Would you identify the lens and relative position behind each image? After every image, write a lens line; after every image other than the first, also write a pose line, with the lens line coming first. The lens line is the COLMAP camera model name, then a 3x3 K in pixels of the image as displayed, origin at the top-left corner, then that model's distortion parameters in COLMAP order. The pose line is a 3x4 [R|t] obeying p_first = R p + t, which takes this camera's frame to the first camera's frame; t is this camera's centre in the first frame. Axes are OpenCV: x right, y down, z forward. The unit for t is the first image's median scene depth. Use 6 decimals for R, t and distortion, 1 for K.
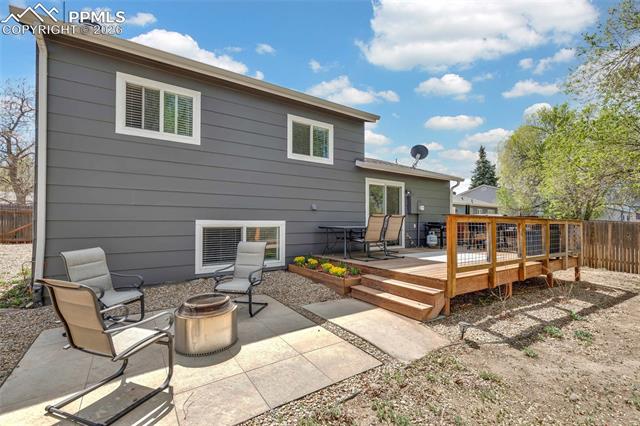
lens RADIAL K [[292.4, 0, 327.4], [0, 292.4, 220.0], [0, 0, 1]] dist [0.004071, 0.000681]
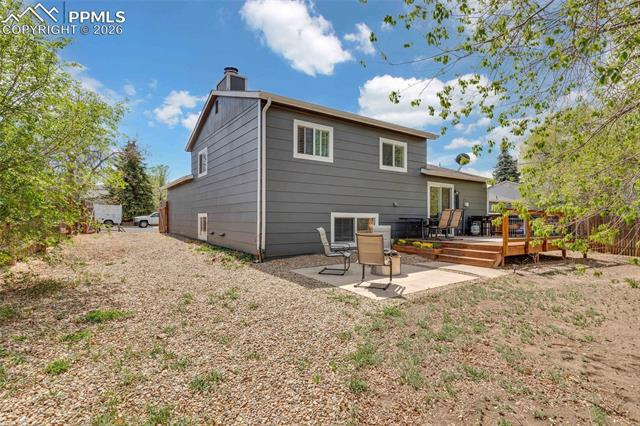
lens RADIAL K [[316.5, 0, 338.0], [0, 316.5, 220.2], [0, 0, 1]] dist [-0.002335, -0.000115]
pose [[0.999963, 0.000666, 0.008620, -0.330231], [-0.000754, 0.999947, 0.010254, 0.017352], [-0.008612, -0.010261, 0.999910, -0.488476]]
